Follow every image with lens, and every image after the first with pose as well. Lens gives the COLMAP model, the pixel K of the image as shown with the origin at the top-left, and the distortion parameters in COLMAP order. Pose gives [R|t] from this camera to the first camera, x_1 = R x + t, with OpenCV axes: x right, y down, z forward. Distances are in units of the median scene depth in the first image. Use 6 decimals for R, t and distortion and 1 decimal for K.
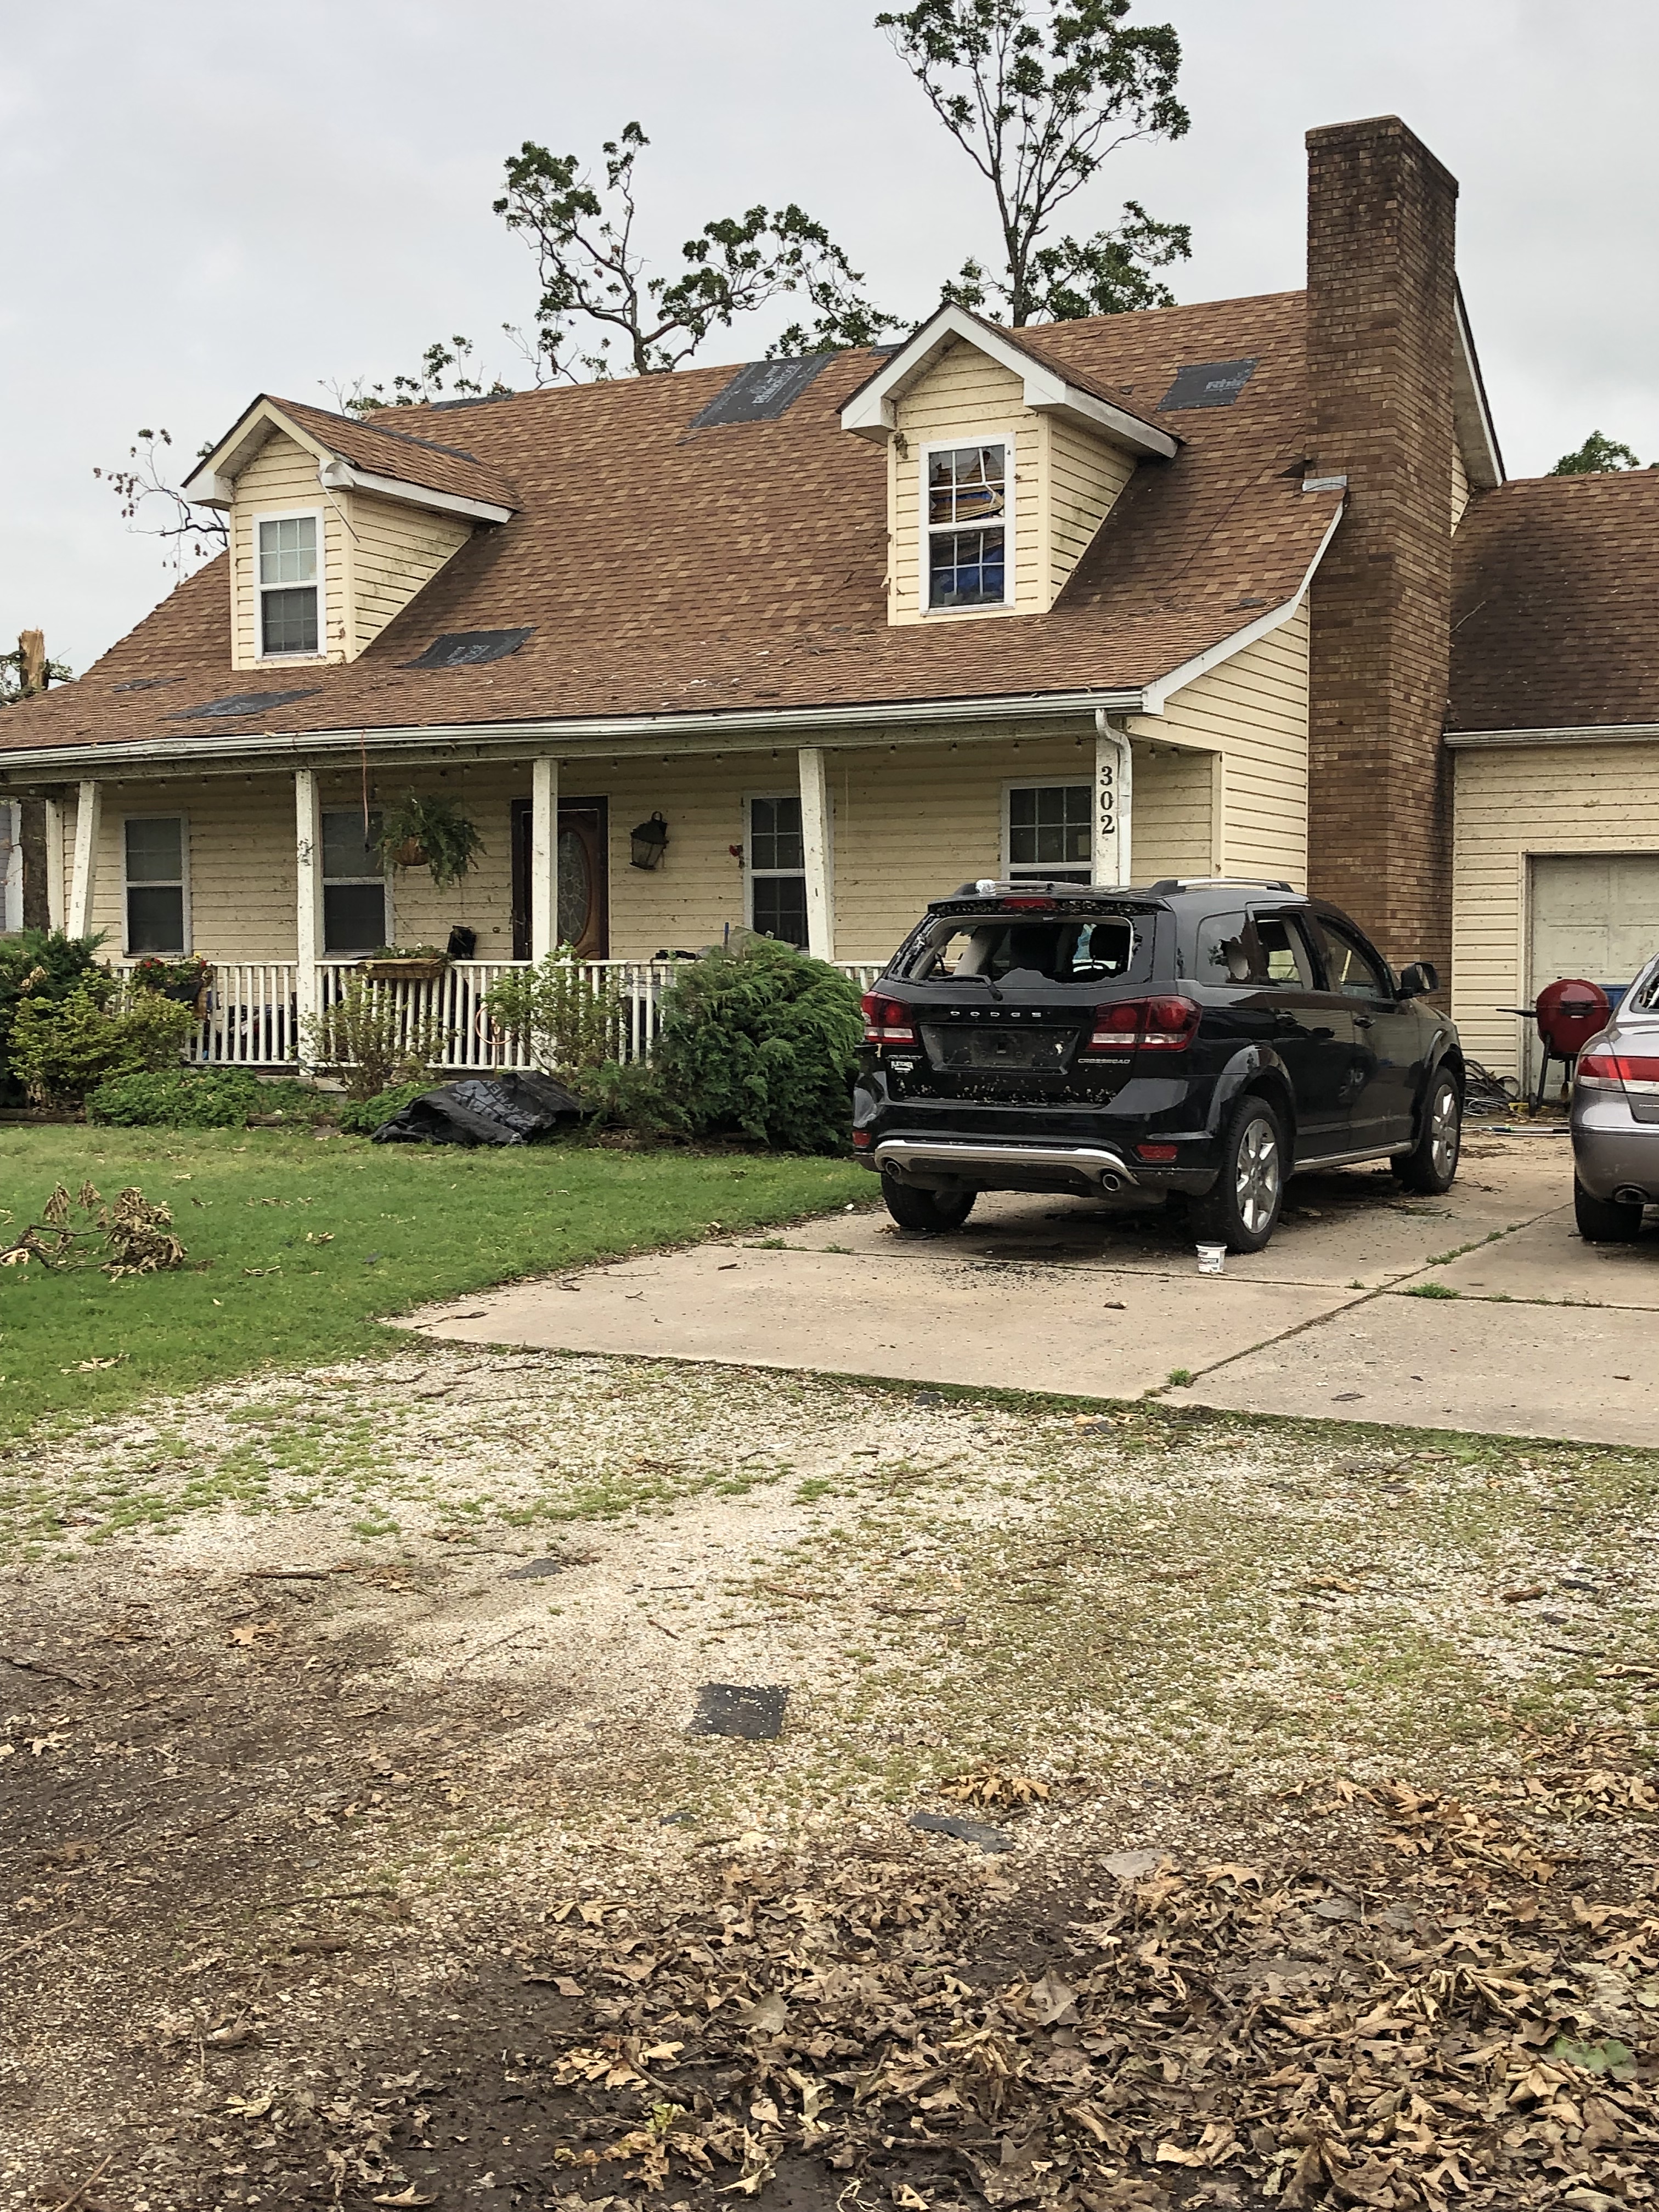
lens RADIAL K [[2604.0, 0, 831.2], [0, 2604.0, 1106.6], [0, 0, 1]] dist [0.165093, -0.626741]
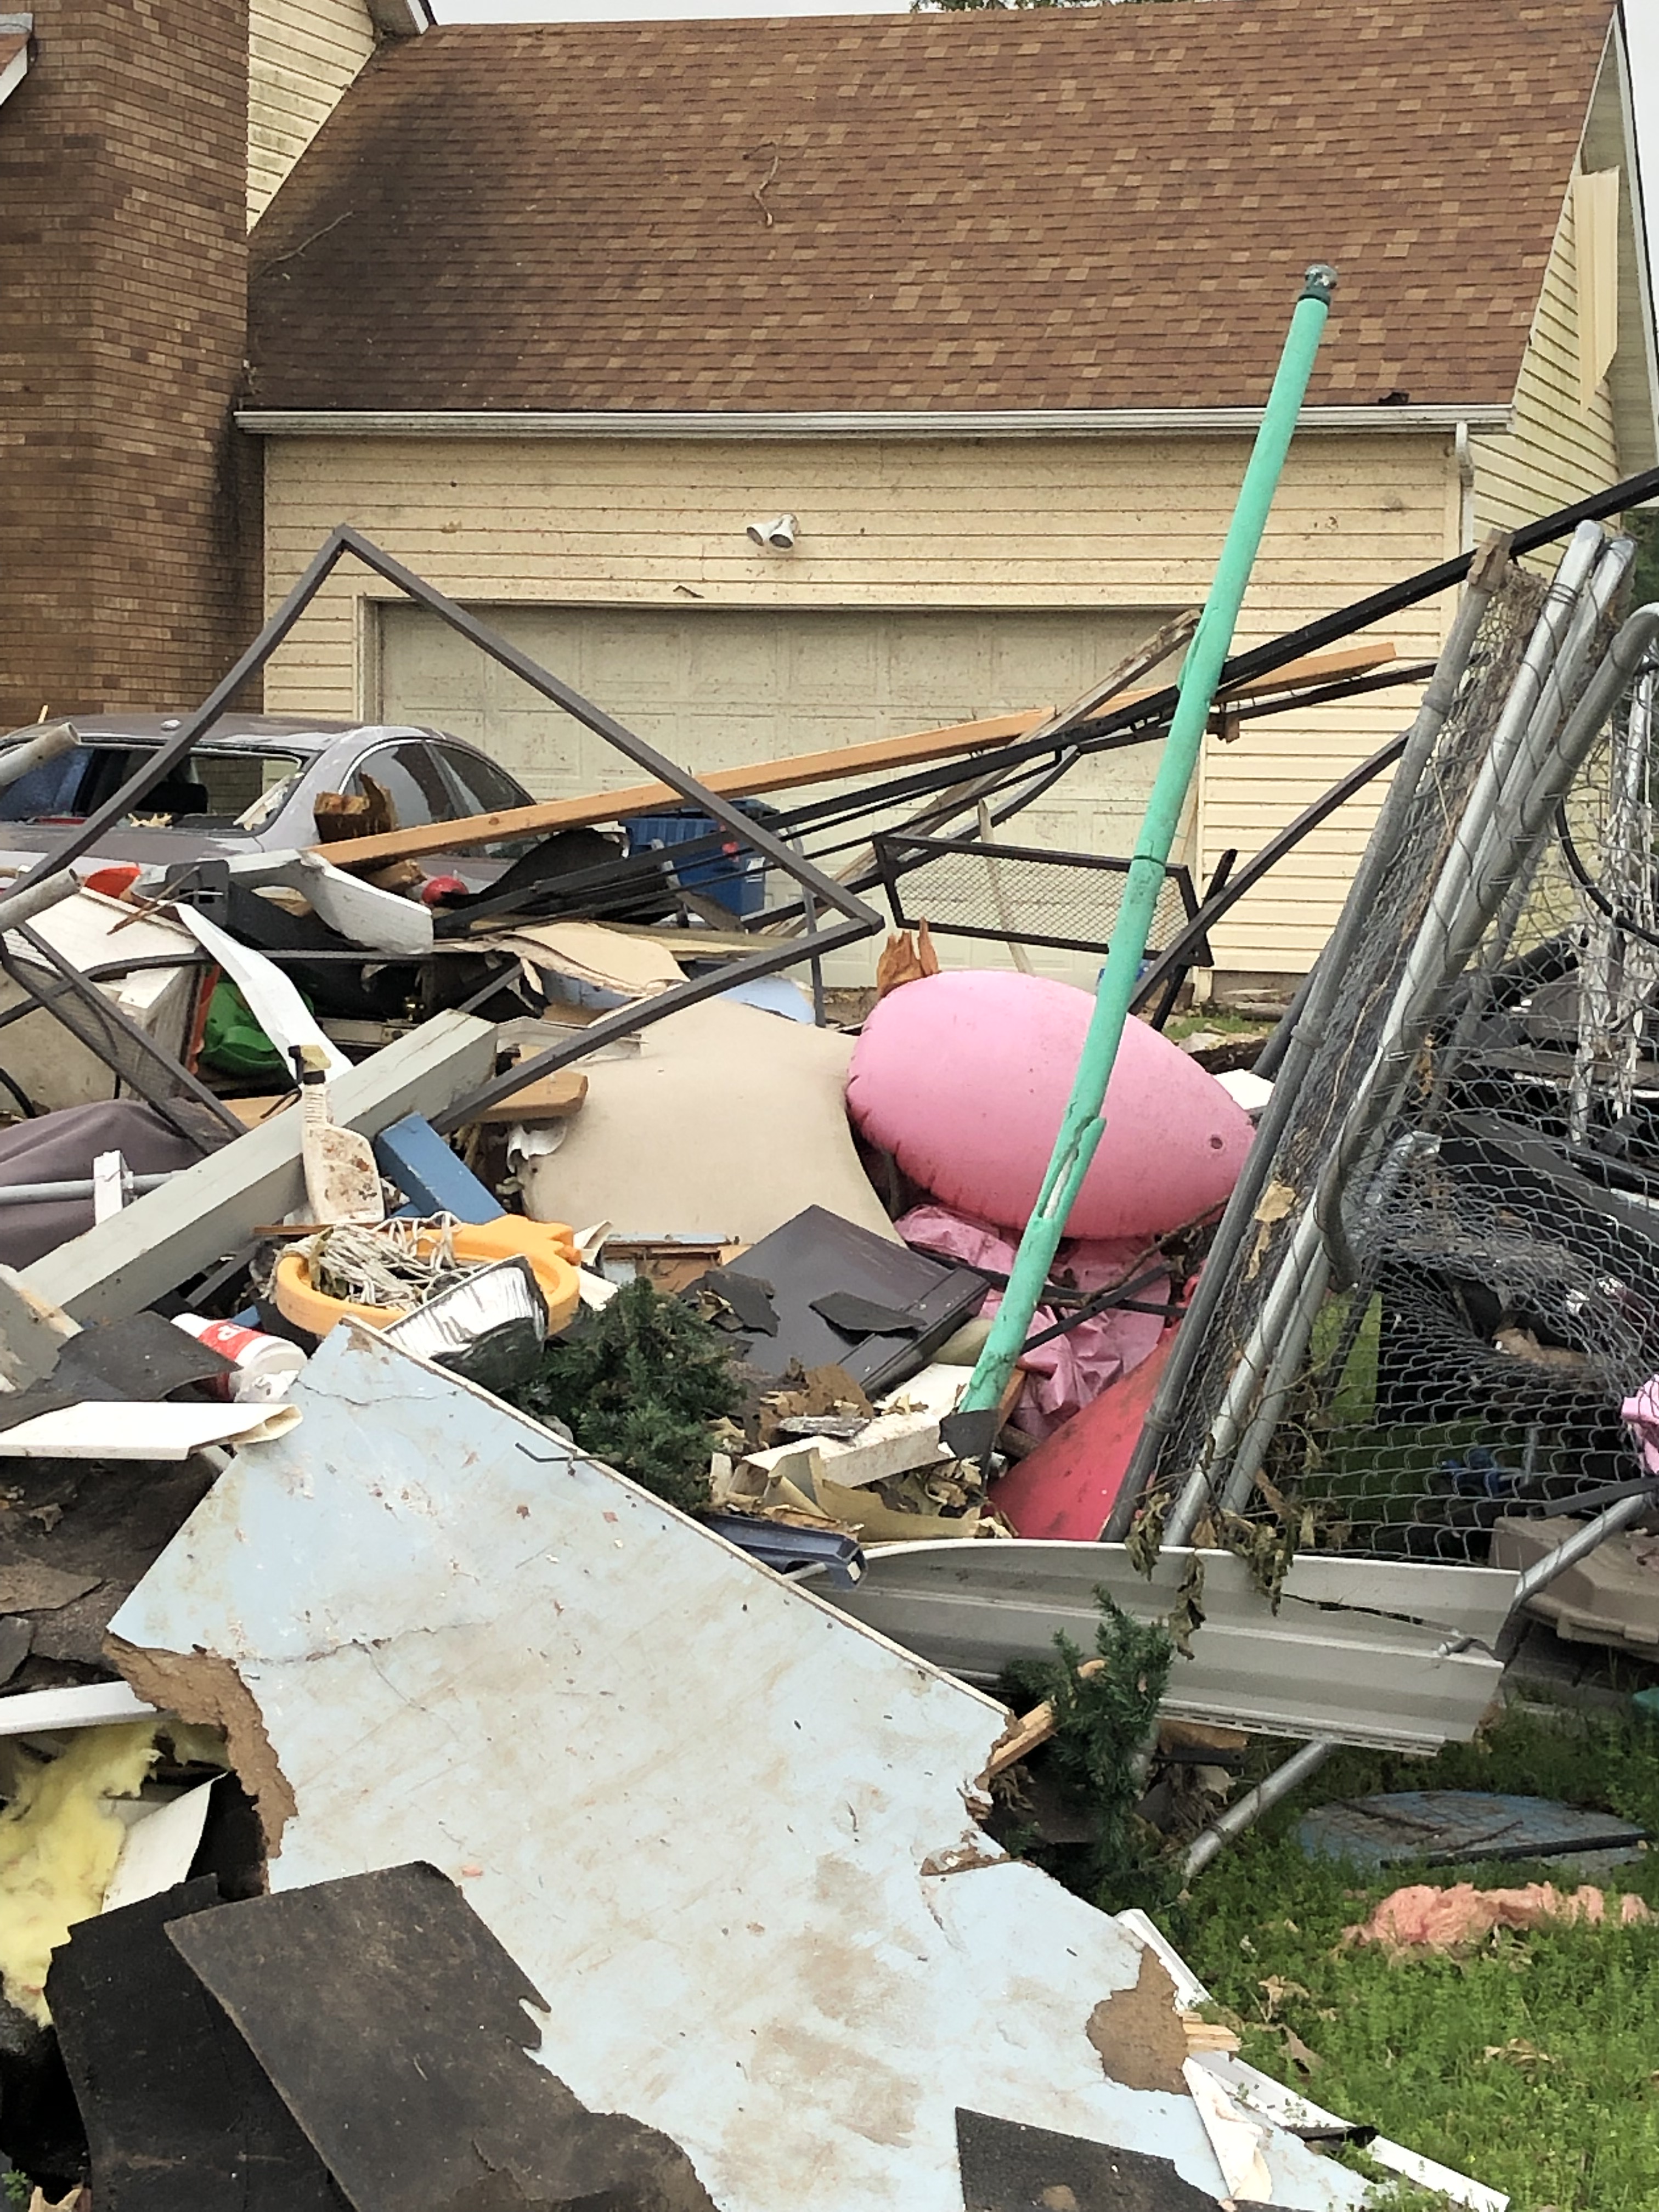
lens RADIAL K [[4398.1, 0, 829.5], [0, 4398.1, 1106.0], [0, 0, 1]] dist [0.266602, -1.519504]
pose [[0.981411, 0.009112, 0.191701, 0.164094], [-0.013645, 0.999657, 0.022340, 0.005876], [-0.191432, -0.024541, 0.981199, -0.127850]]
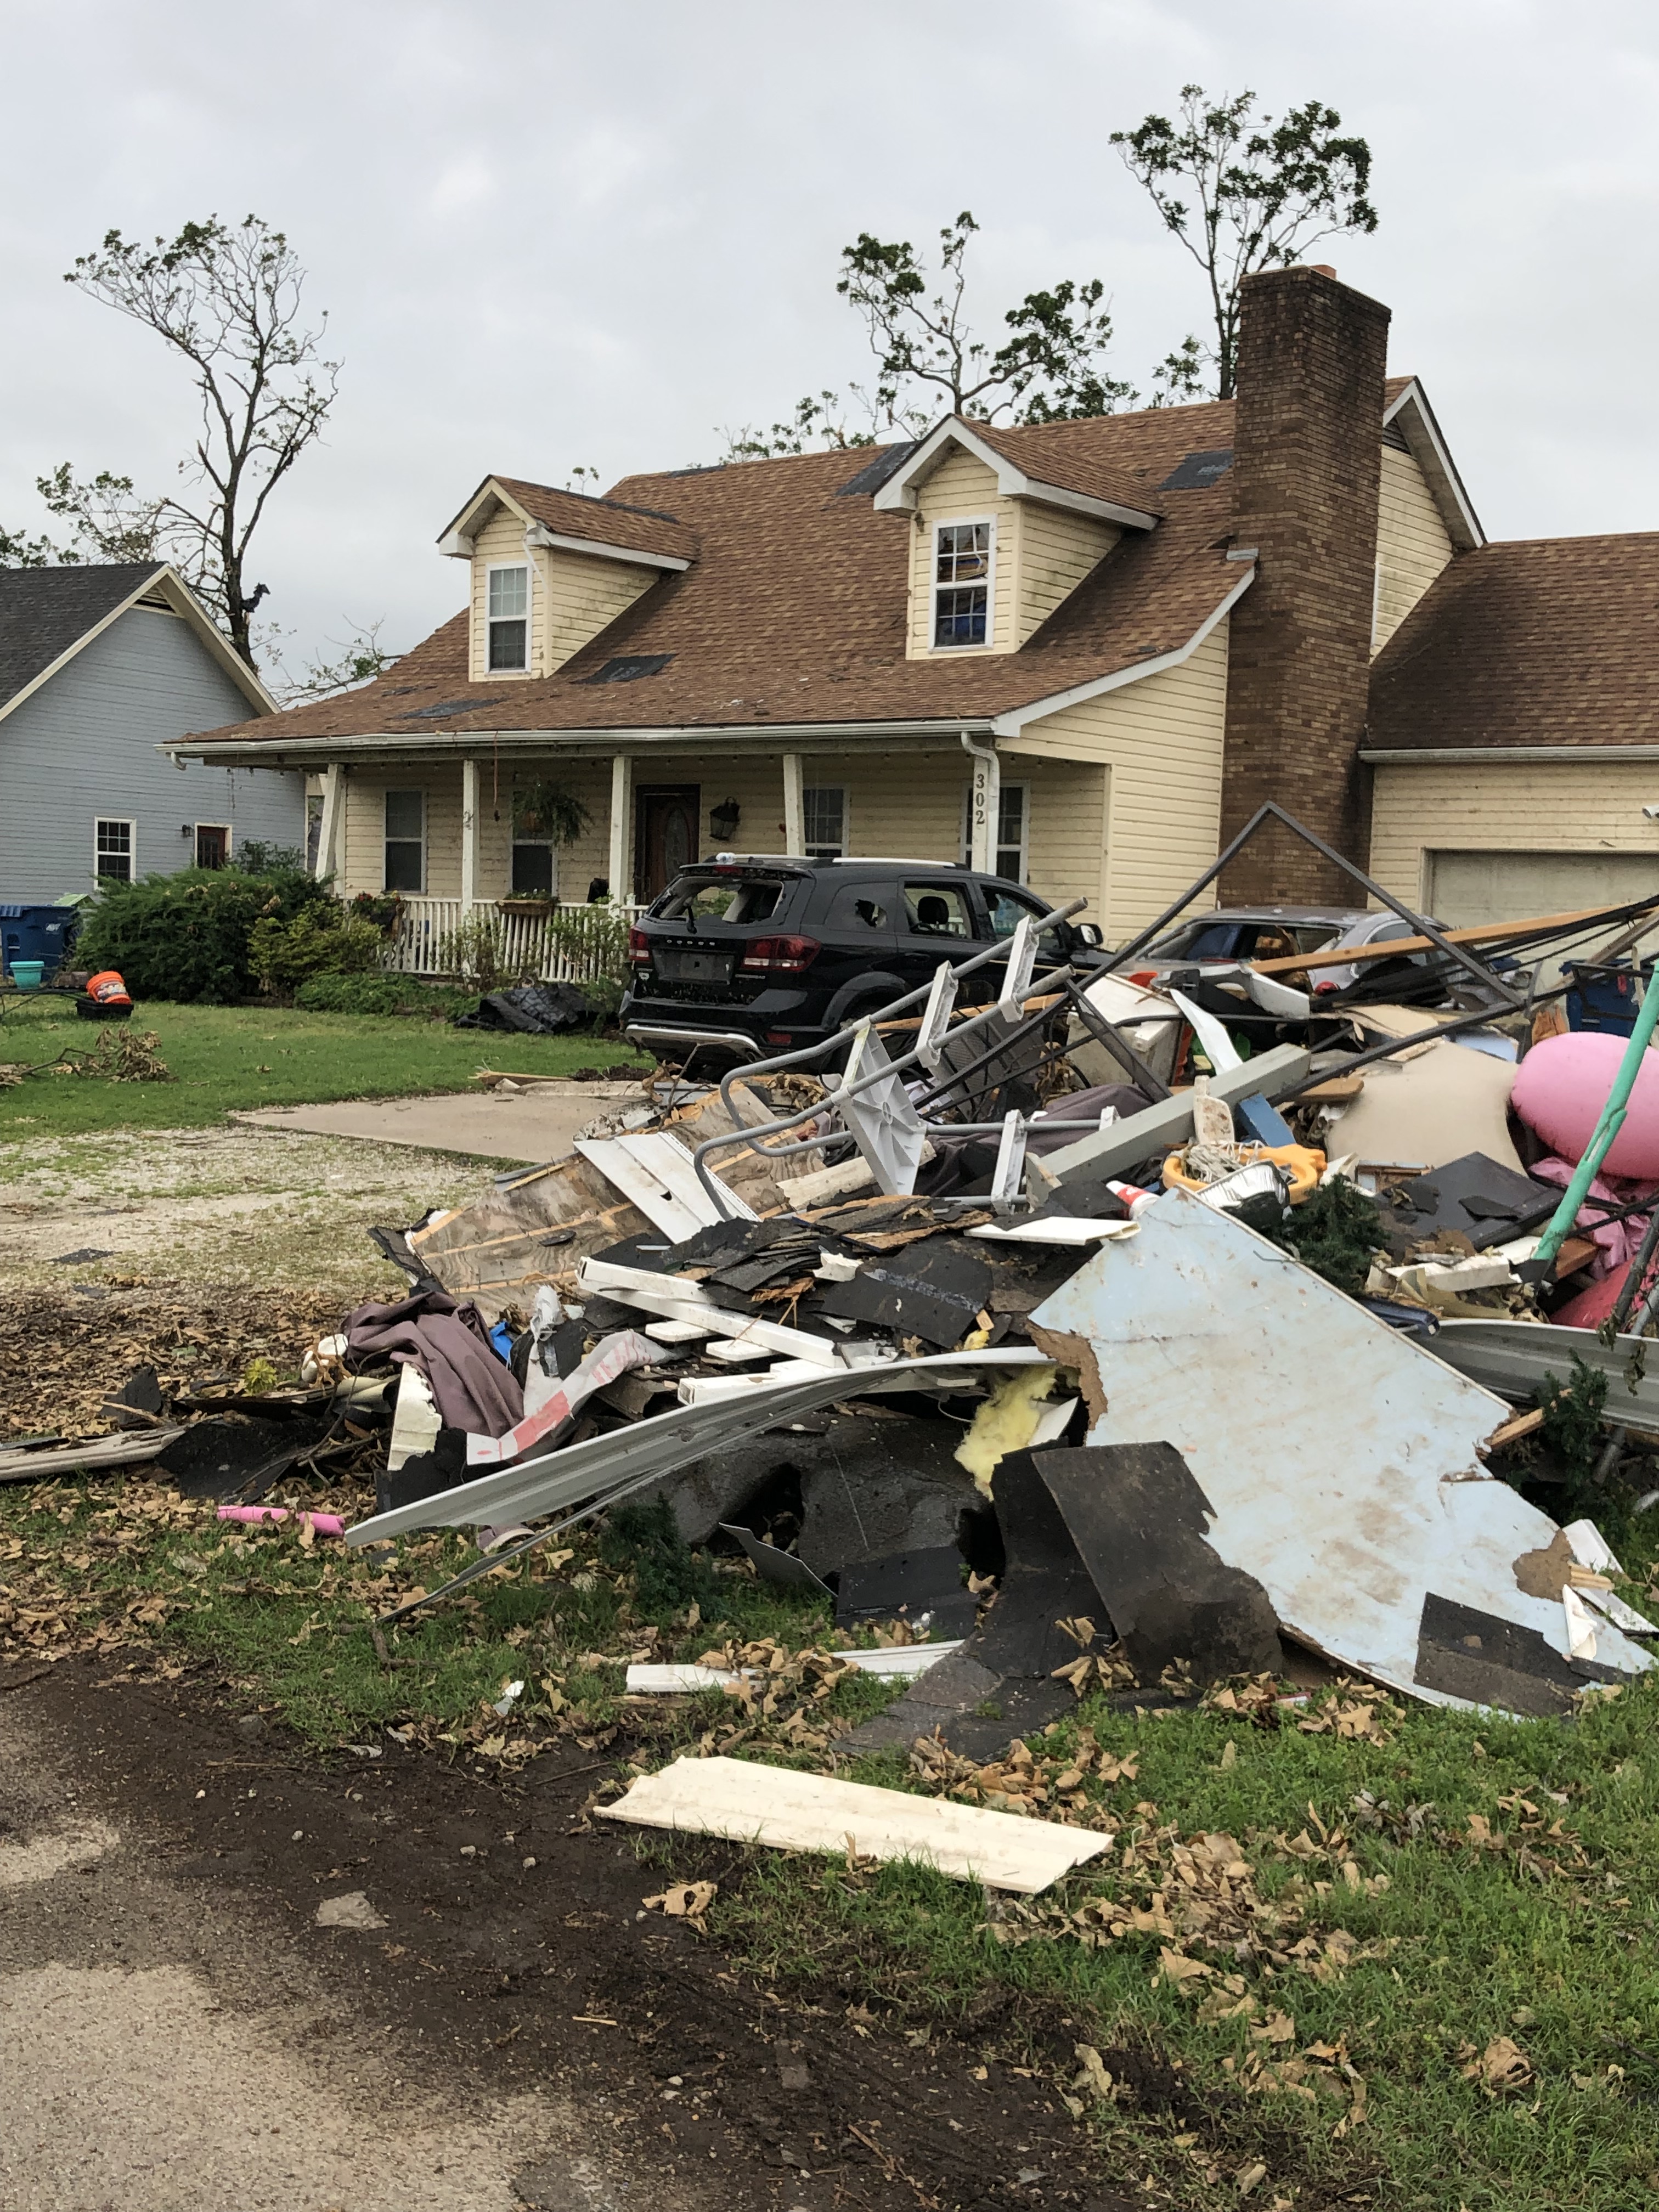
lens RADIAL K [[2313.7, 0, 820.2], [0, 2313.7, 1096.2], [0, 0, 1]] dist [0.166376, -0.571180]
pose [[0.981799, 0.051360, -0.182846, 0.189115], [-0.047846, 0.998576, 0.023578, 0.008744], [0.183796, -0.014401, 0.982859, -0.146273]]
